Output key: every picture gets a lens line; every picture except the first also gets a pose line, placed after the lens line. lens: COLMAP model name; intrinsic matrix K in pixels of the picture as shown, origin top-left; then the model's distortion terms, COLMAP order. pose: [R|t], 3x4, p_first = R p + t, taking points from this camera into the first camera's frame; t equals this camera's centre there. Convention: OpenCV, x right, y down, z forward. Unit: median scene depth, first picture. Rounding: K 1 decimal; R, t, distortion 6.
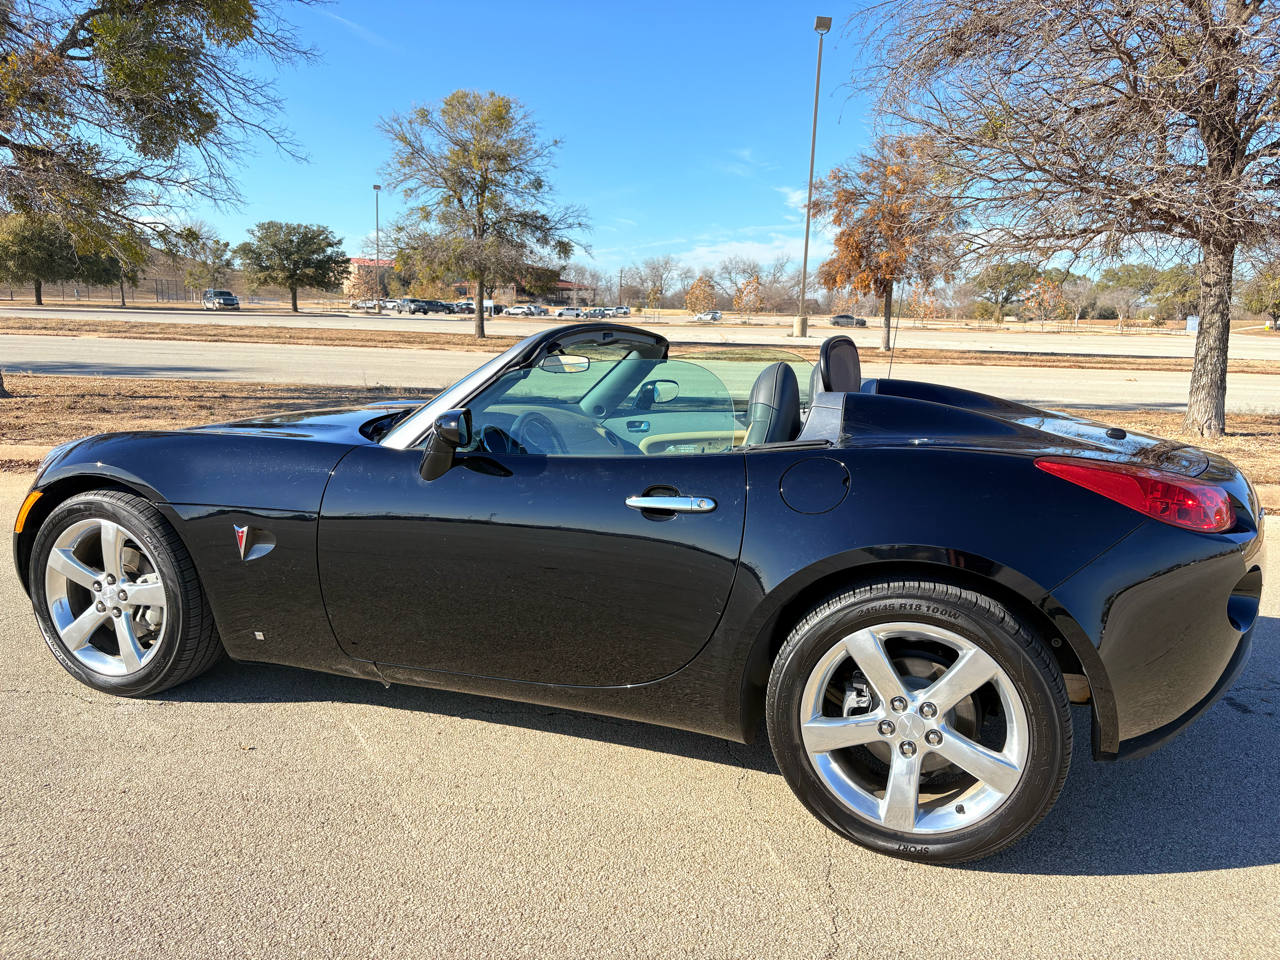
lens RADIAL K [[969.3, 0, 634.8], [0, 969.3, 493.0], [0, 0, 1]] dist [0.034986, -0.035544]
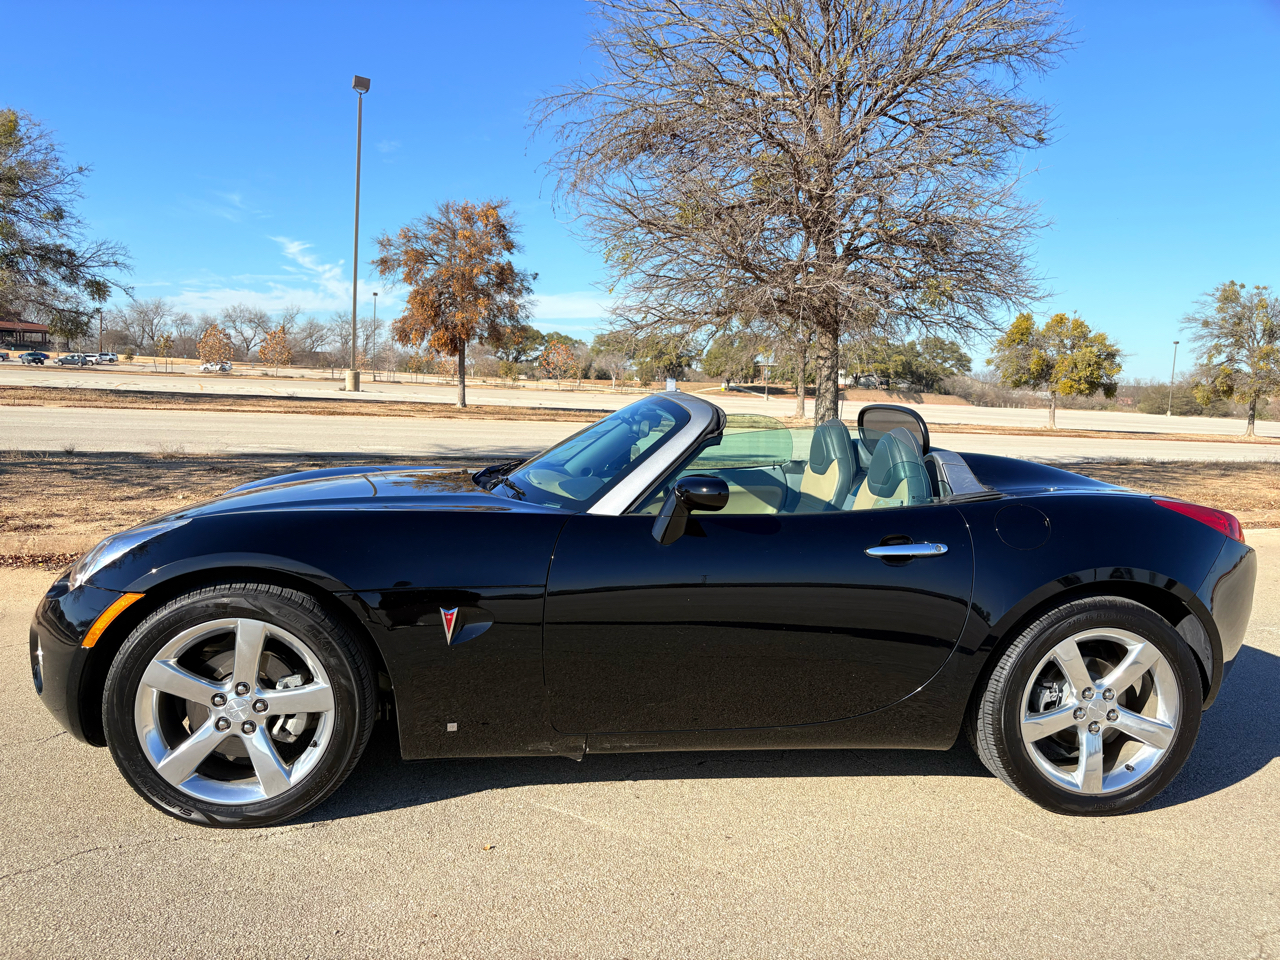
lens RADIAL K [[969.3, 0, 634.8], [0, 969.3, 493.2], [0, 0, 1]] dist [0.034986, -0.035544]
pose [[0.884161, -0.038084, 0.465628, -0.070601], [0.063622, 0.997202, -0.039249, -0.002883], [-0.462830, 0.064327, 0.884110, 0.009959]]
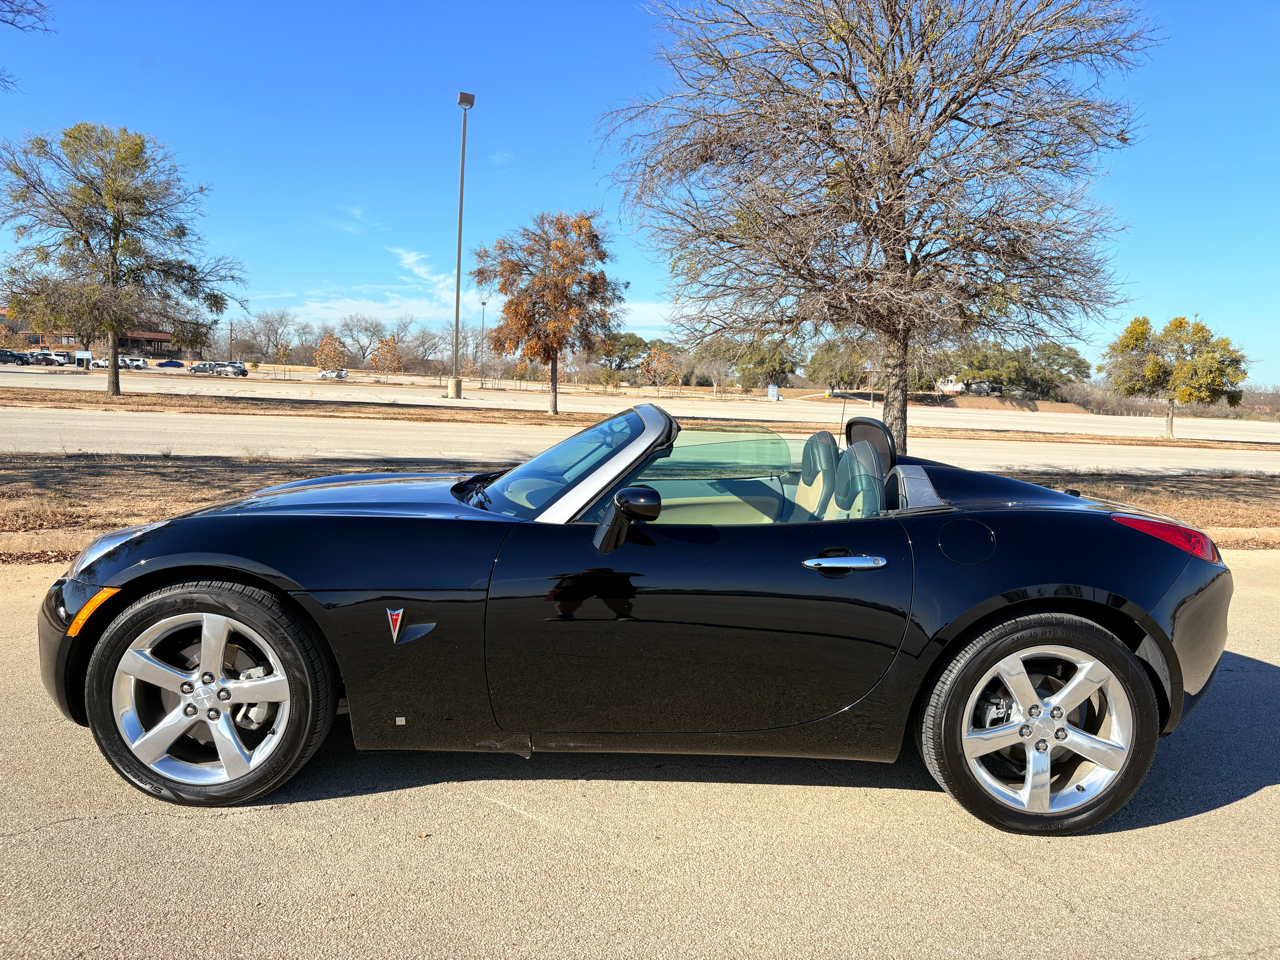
lens RADIAL K [[969.3, 0, 633.7], [0, 969.3, 494.5], [0, 0, 1]] dist [0.034986, -0.035544]
pose [[0.929195, -0.024324, 0.368789, -0.056576], [0.046225, 0.997645, -0.050667, -0.002126], [-0.366688, 0.064126, 0.928131, -0.000814]]
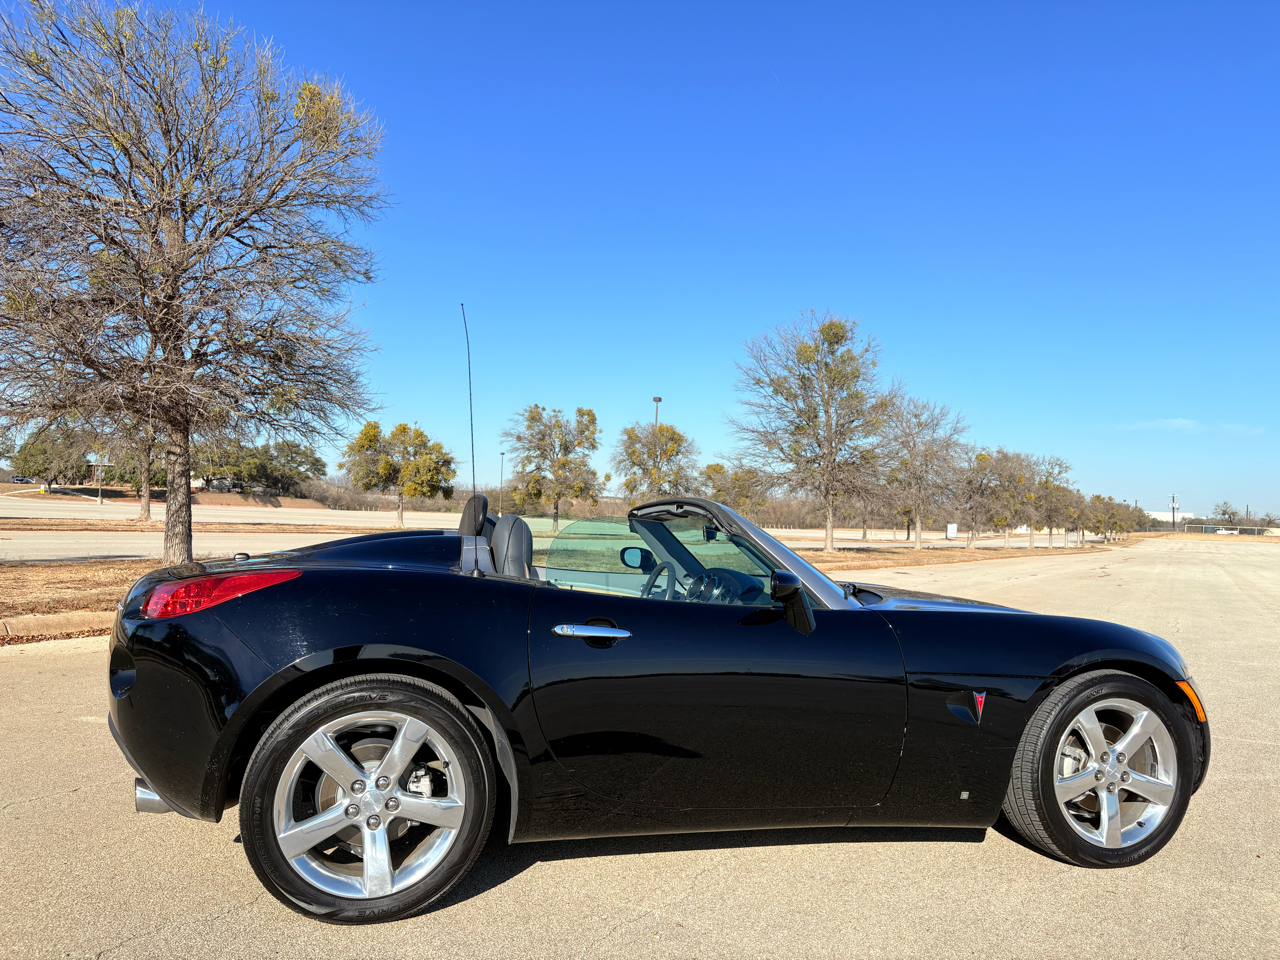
lens RADIAL K [[969.3, 0, 633.9], [0, 969.3, 494.7], [0, 0, 1]] dist [0.034986, -0.035544]
pose [[0.434419, 0.011590, 0.900637, -0.100215], [0.135282, 0.987735, -0.077964, 0.005768], [-0.890494, 0.155709, 0.427522, -0.022972]]
